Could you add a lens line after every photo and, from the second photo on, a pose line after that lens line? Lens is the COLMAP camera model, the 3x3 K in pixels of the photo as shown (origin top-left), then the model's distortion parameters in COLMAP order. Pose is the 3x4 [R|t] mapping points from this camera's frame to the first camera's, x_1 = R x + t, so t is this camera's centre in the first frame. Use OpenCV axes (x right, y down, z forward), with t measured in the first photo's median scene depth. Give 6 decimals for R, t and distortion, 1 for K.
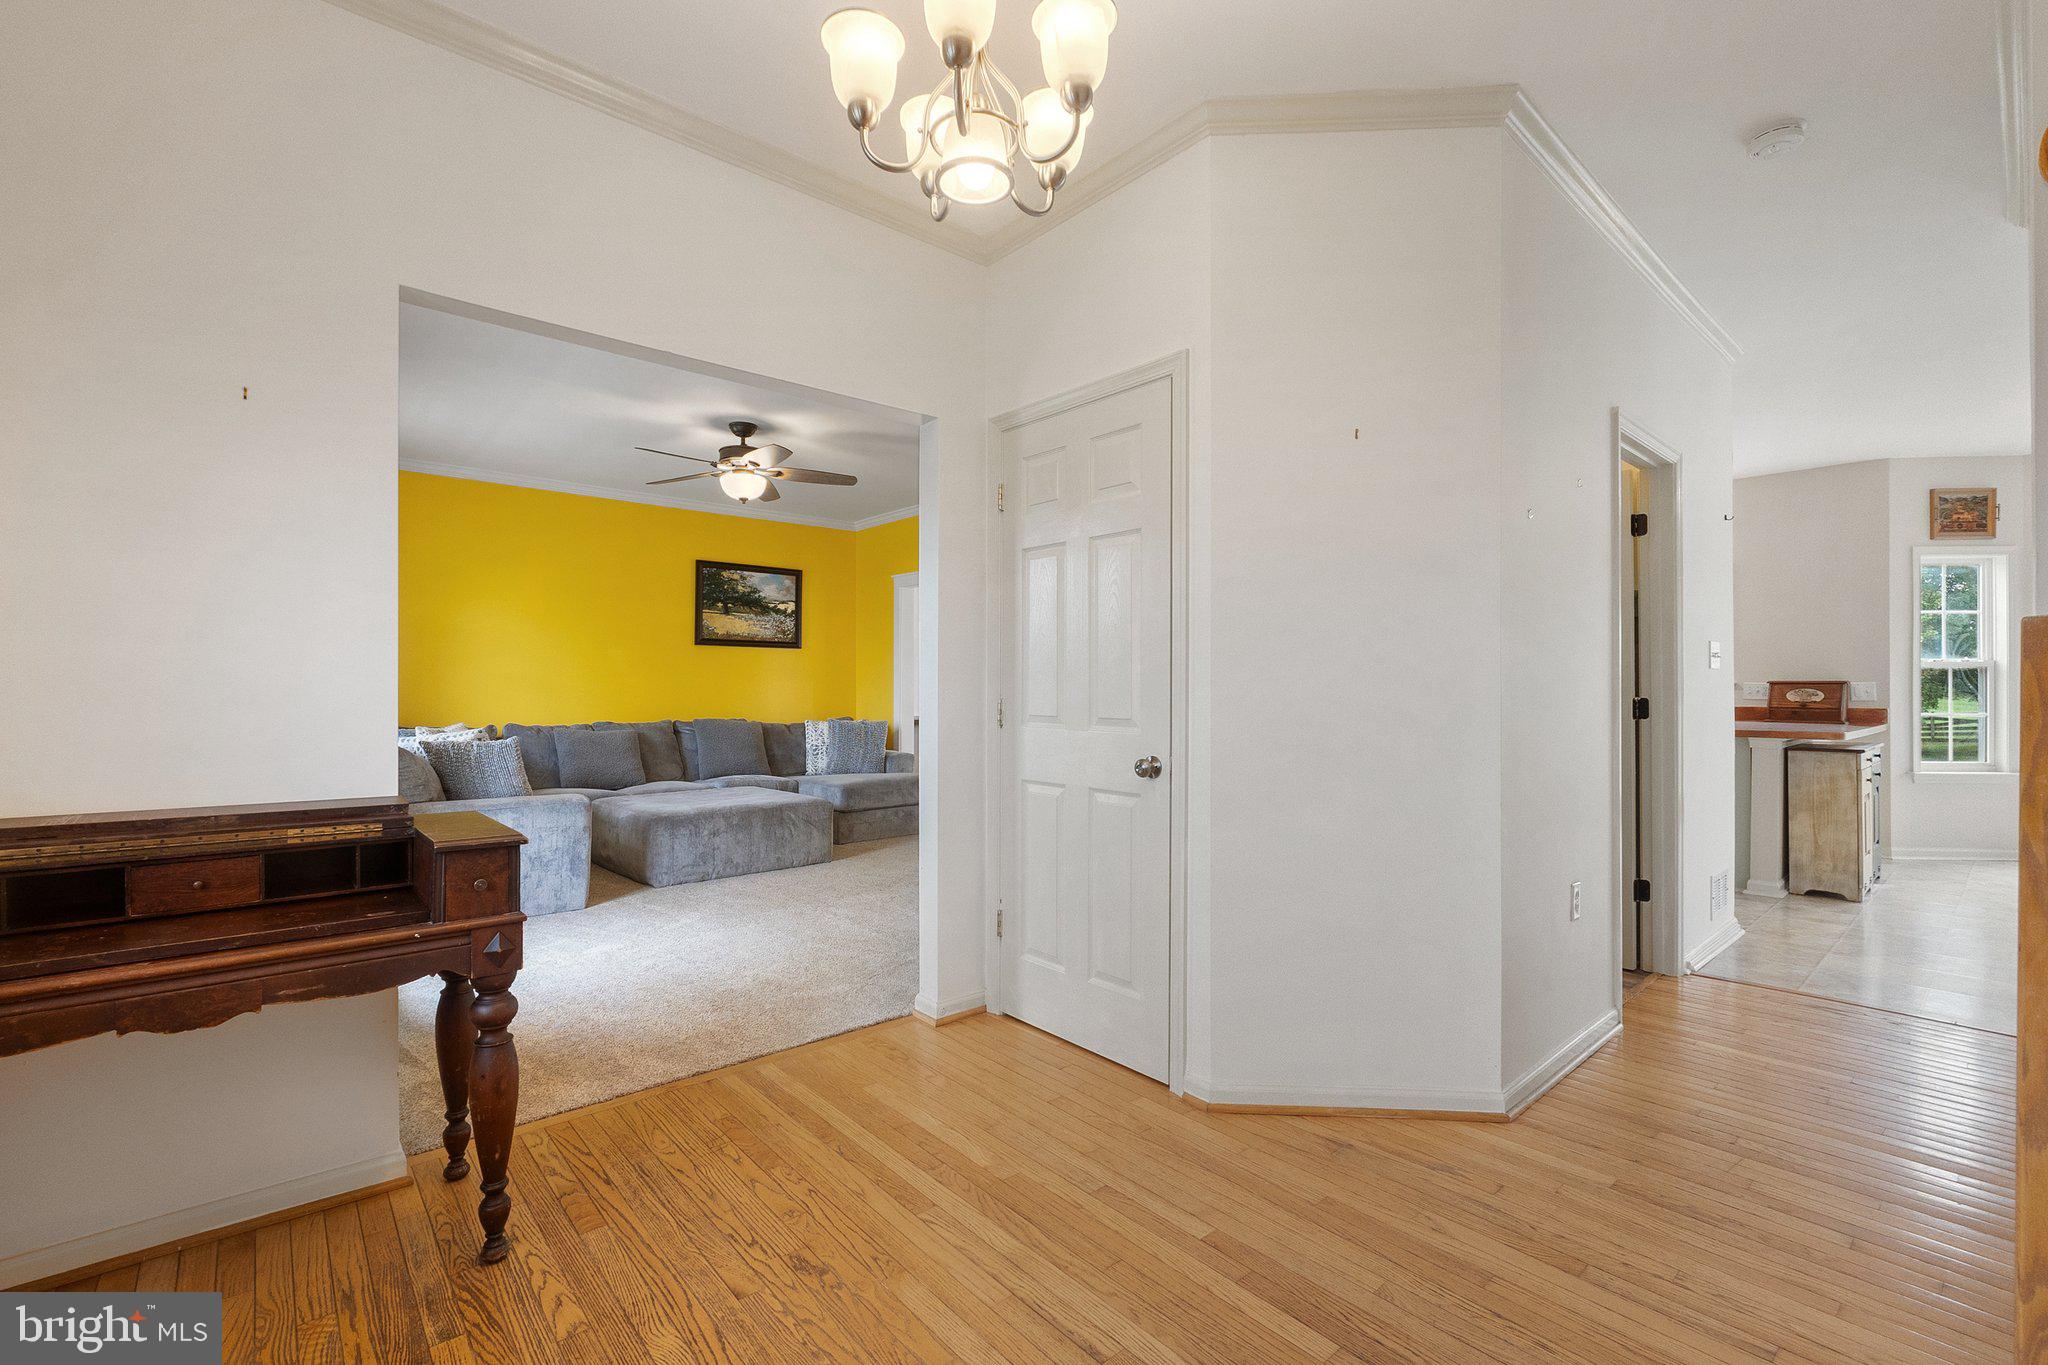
lens RADIAL K [[886.7, 0, 1022.2], [0, 886.7, 673.9], [0, 0, 1]] dist [-0.001068, -0.000265]
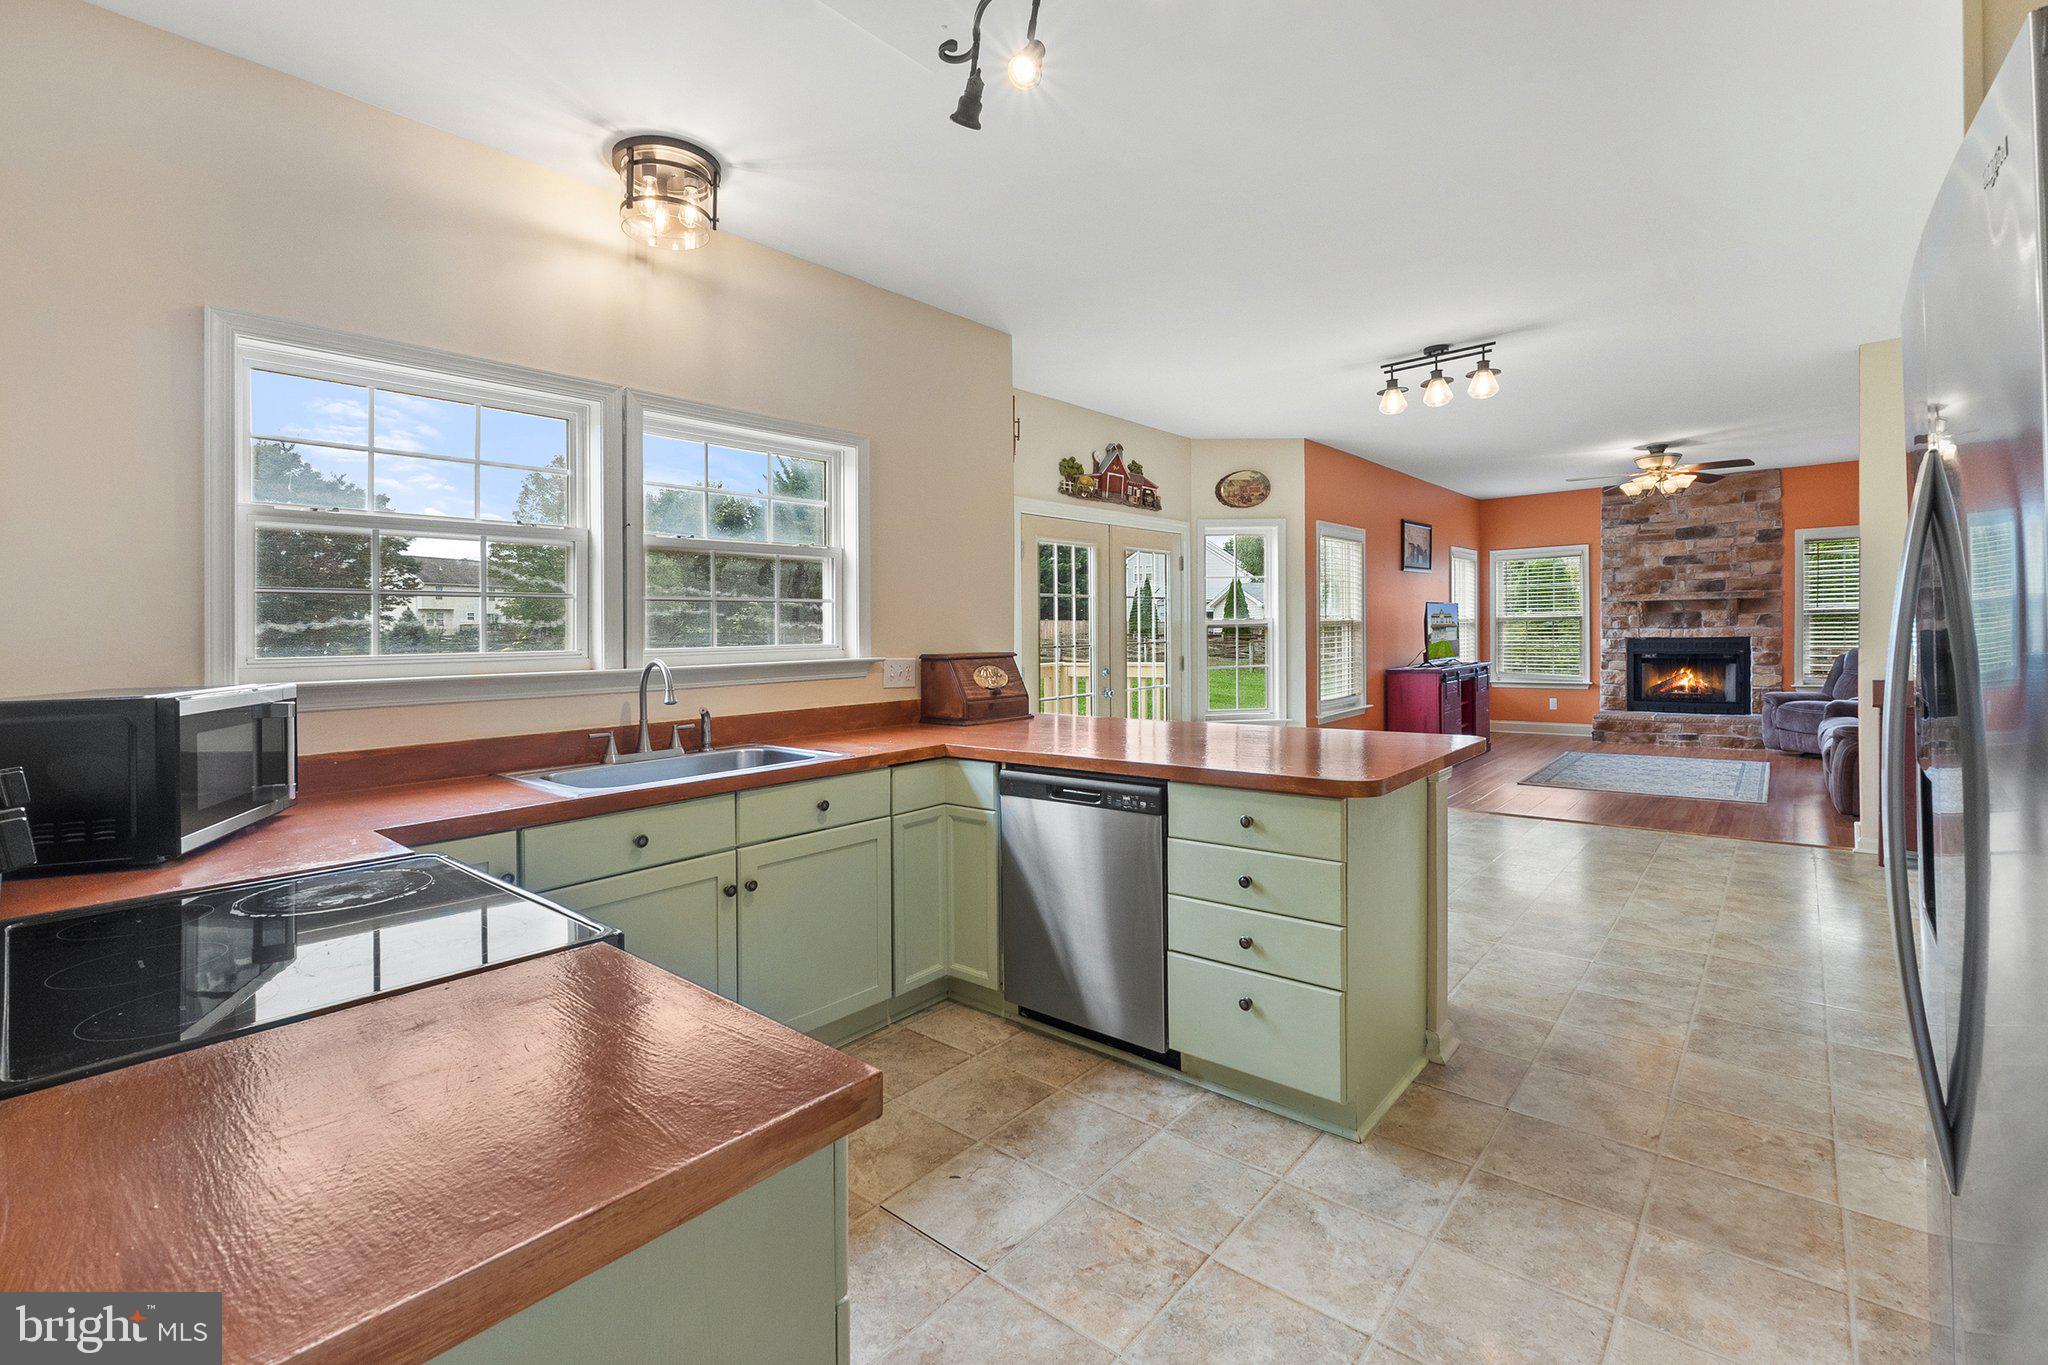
lens RADIAL K [[876.1, 0, 1024.4], [0, 876.1, 662.6], [0, 0, 1]] dist [-0.000661, 0.000052]
pose [[-0.131426, -0.031395, 0.990829, 0.117075], [0.017344, 0.999273, 0.033964, -0.002258], [-0.991174, 0.021649, -0.130786, 0.430067]]
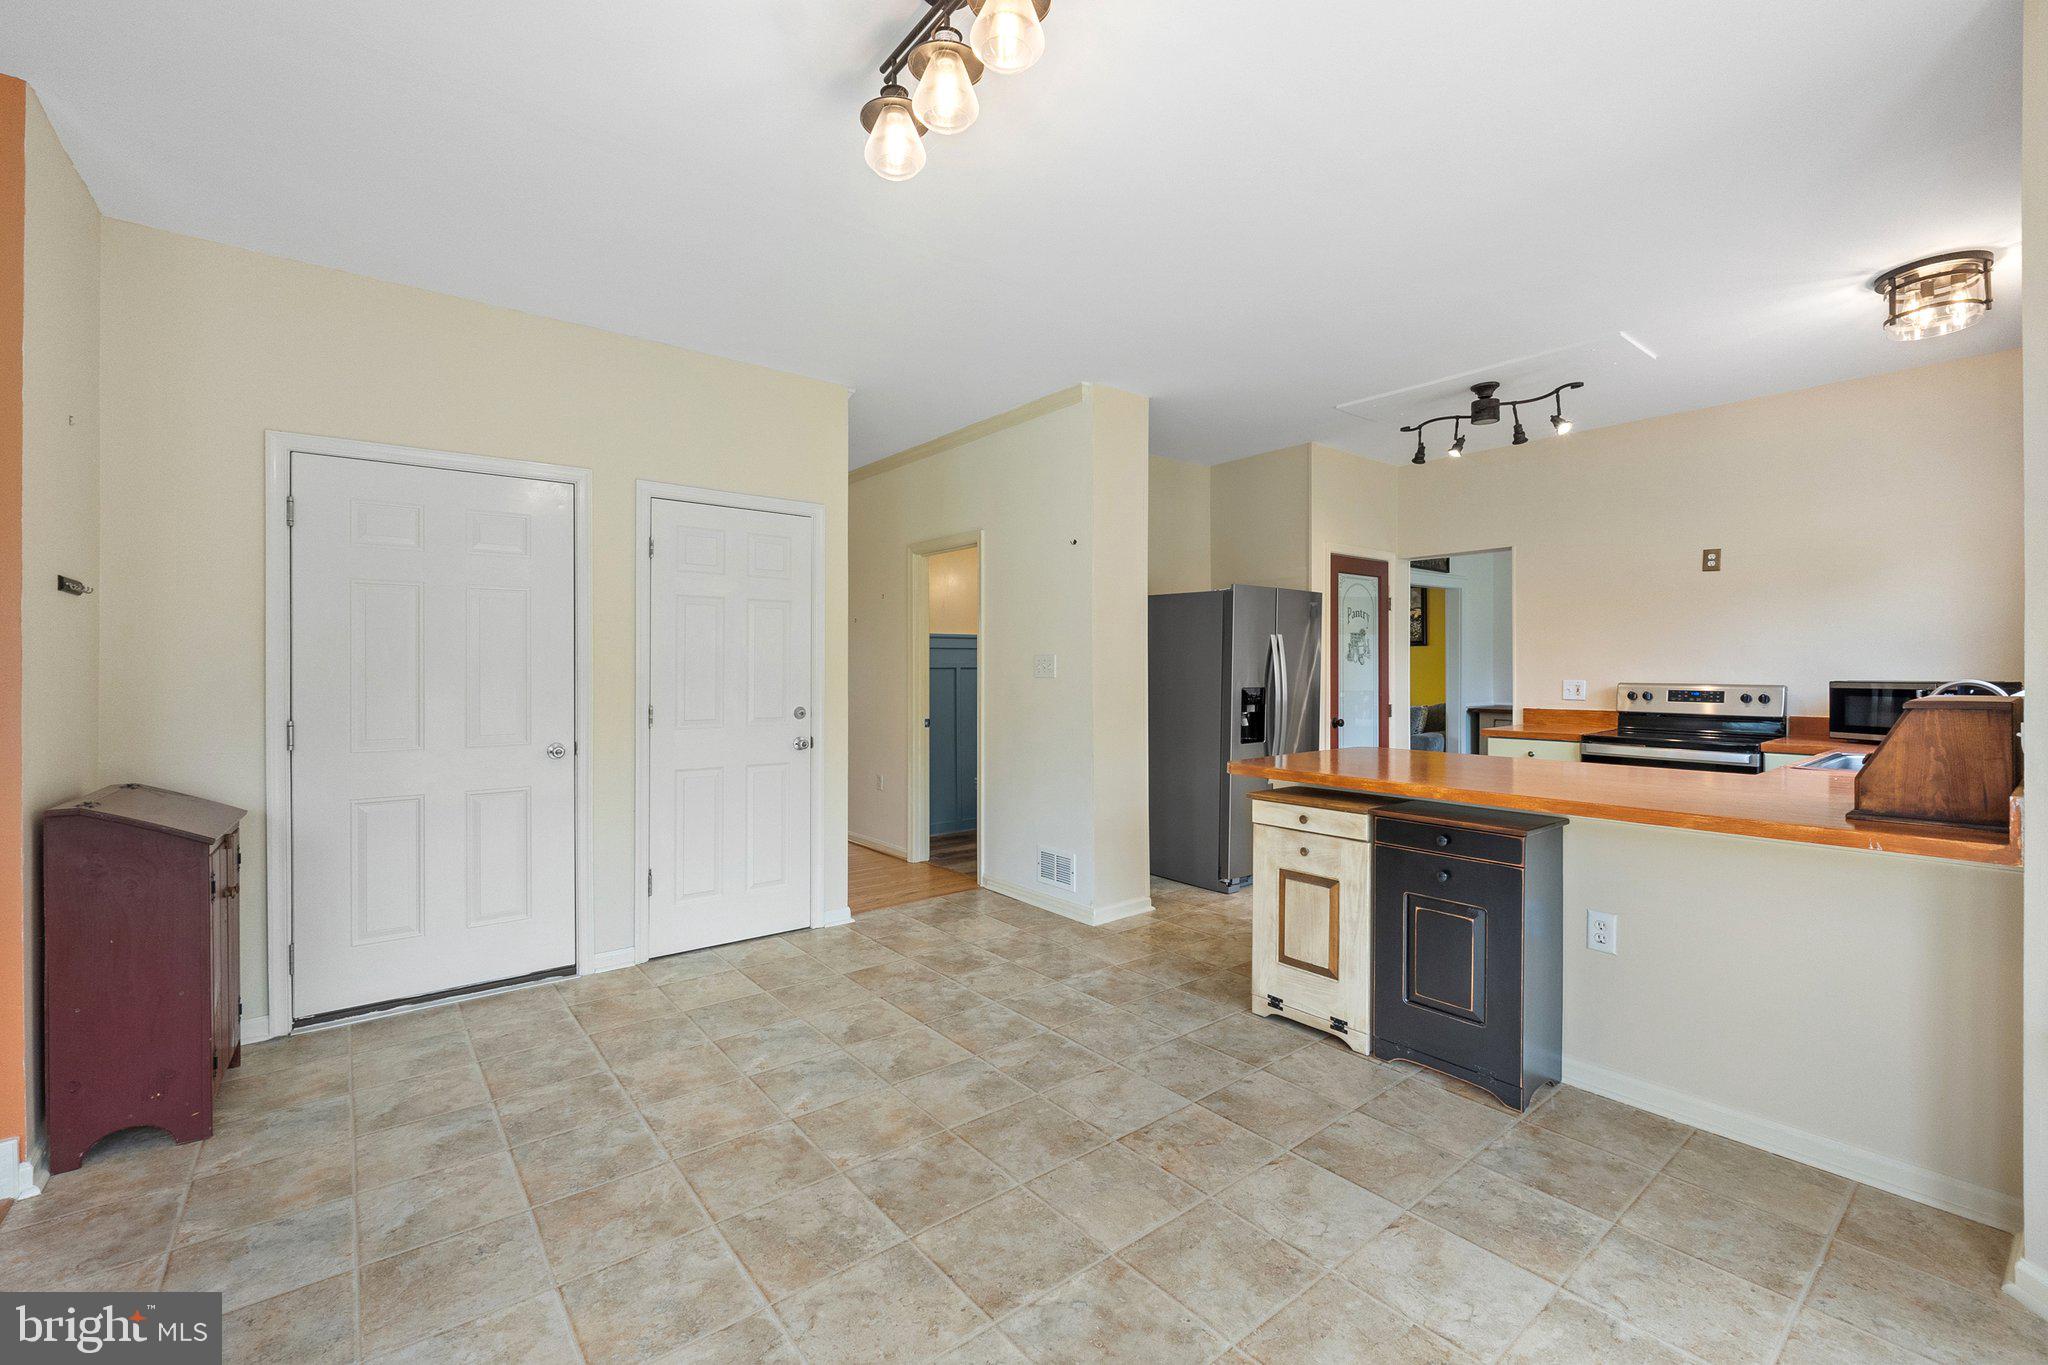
lens RADIAL K [[859.6, 0, 1042.6], [0, 859.6, 672.6], [0, 0, 1]] dist [-0.000380, -0.000034]
pose [[-0.022730, 0.002116, -0.999739, 0.503989], [0.009649, 0.999952, 0.001897, -0.002069], [0.999695, -0.009603, -0.022749, 0.270290]]
